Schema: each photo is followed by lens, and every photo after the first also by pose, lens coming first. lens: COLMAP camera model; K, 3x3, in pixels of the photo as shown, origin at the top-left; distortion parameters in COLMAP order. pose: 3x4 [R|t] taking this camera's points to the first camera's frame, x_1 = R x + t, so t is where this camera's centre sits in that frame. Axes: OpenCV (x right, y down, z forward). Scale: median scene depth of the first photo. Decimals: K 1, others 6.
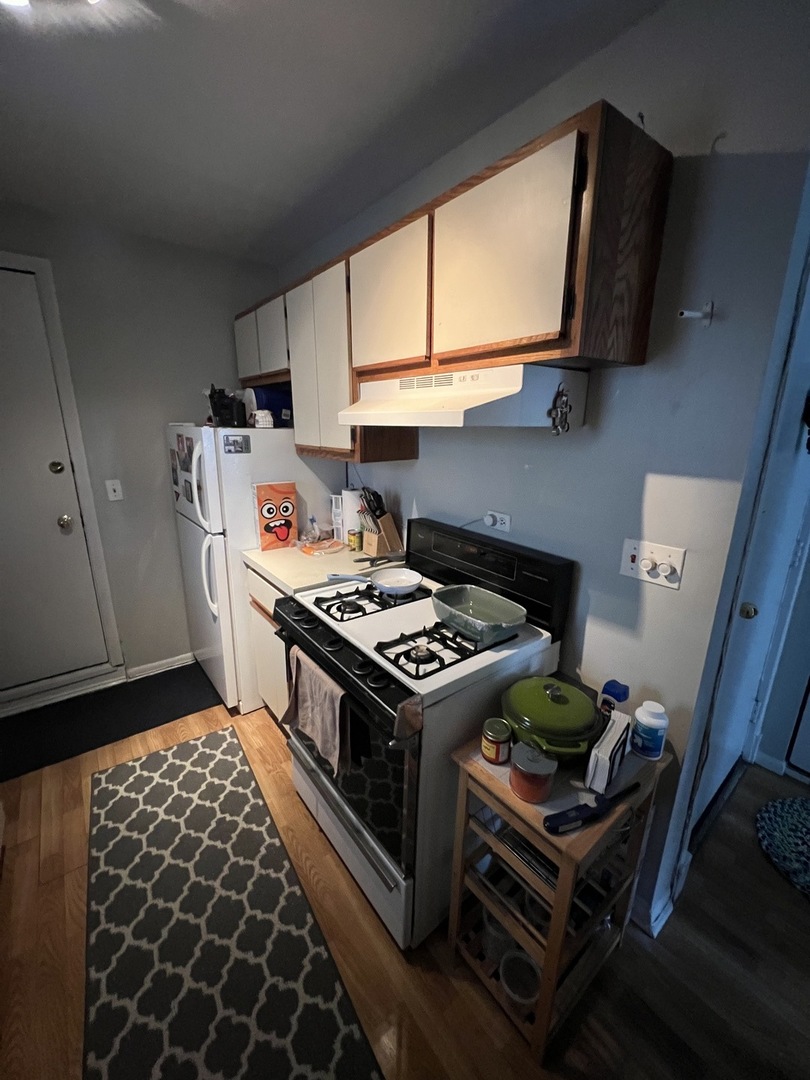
lens RADIAL K [[427.1, 0, 403.3], [0, 427.1, 538.3], [0, 0, 1]] dist [-0.009082, -0.000540]
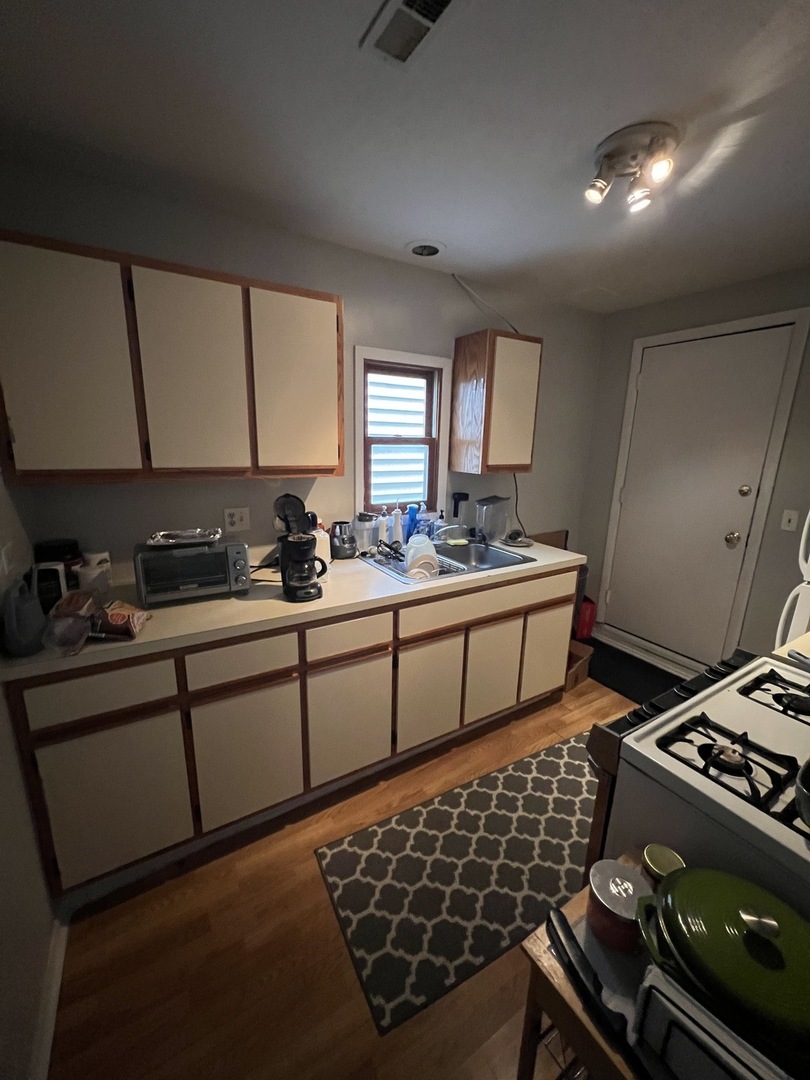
lens RADIAL K [[427.1, 0, 403.1], [0, 427.1, 540.4], [0, 0, 1]] dist [-0.009082, -0.000540]
pose [[-0.126208, 0.212942, -0.968879, 0.739528], [-0.277422, 0.930143, 0.240566, -0.105650], [0.952422, 0.299150, -0.058317, 0.380802]]
